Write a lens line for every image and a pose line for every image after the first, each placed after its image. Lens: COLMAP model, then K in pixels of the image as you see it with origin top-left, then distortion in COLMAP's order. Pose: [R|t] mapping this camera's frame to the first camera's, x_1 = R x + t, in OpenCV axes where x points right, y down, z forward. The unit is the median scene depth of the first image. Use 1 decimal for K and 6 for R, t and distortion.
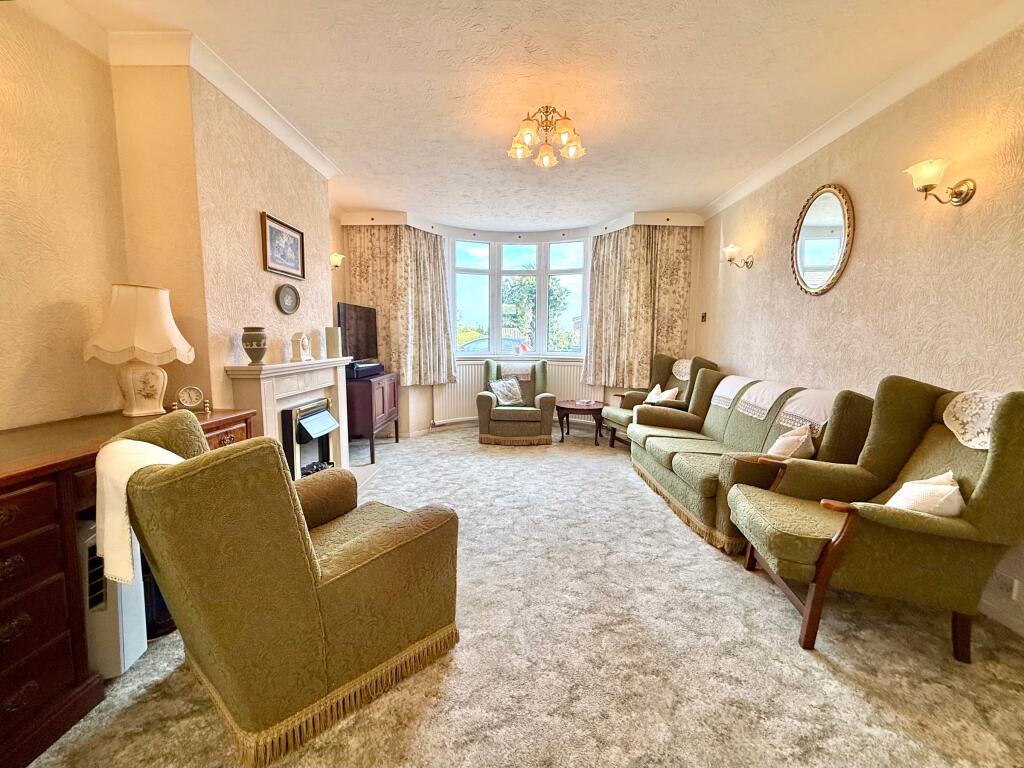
lens RADIAL K [[411.0, 0, 511.4], [0, 411.0, 383.3], [0, 0, 1]] dist [-0.003455, 0.001155]
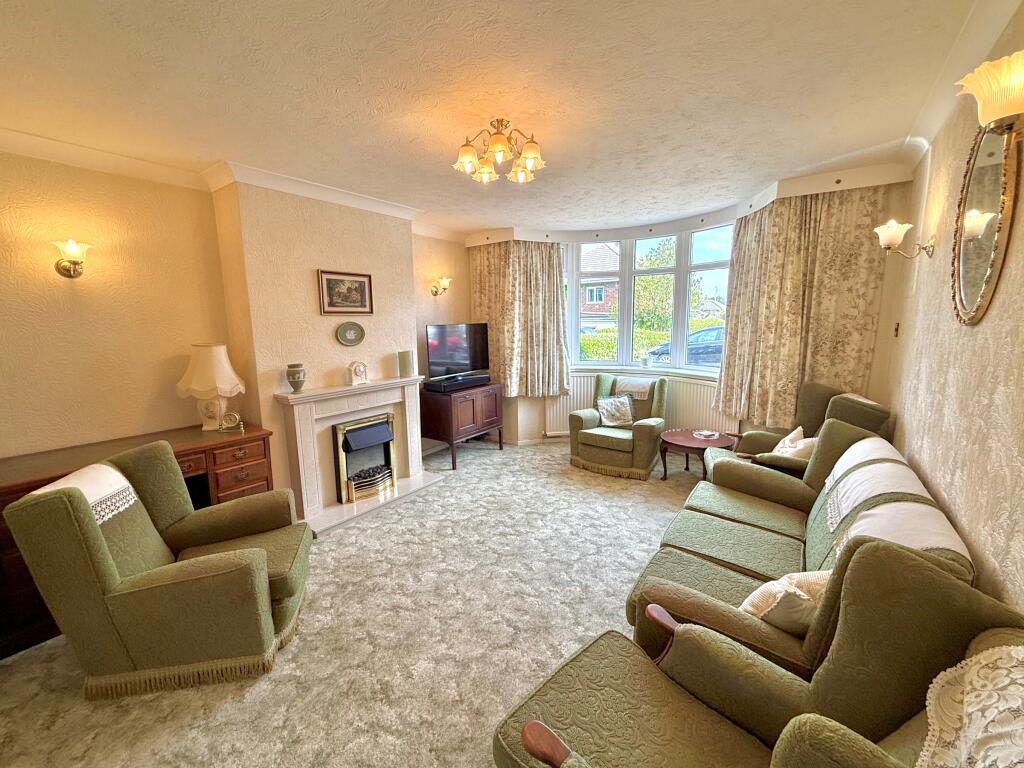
lens RADIAL K [[411.0, 0, 513.4], [0, 411.0, 384.5], [0, 0, 1]] dist [-0.003455, 0.001155]
pose [[0.827057, 0.067557, -0.558044, 0.330370], [-0.042888, 0.997442, 0.057187, -0.085901], [0.560480, -0.023363, 0.827838, 0.148250]]
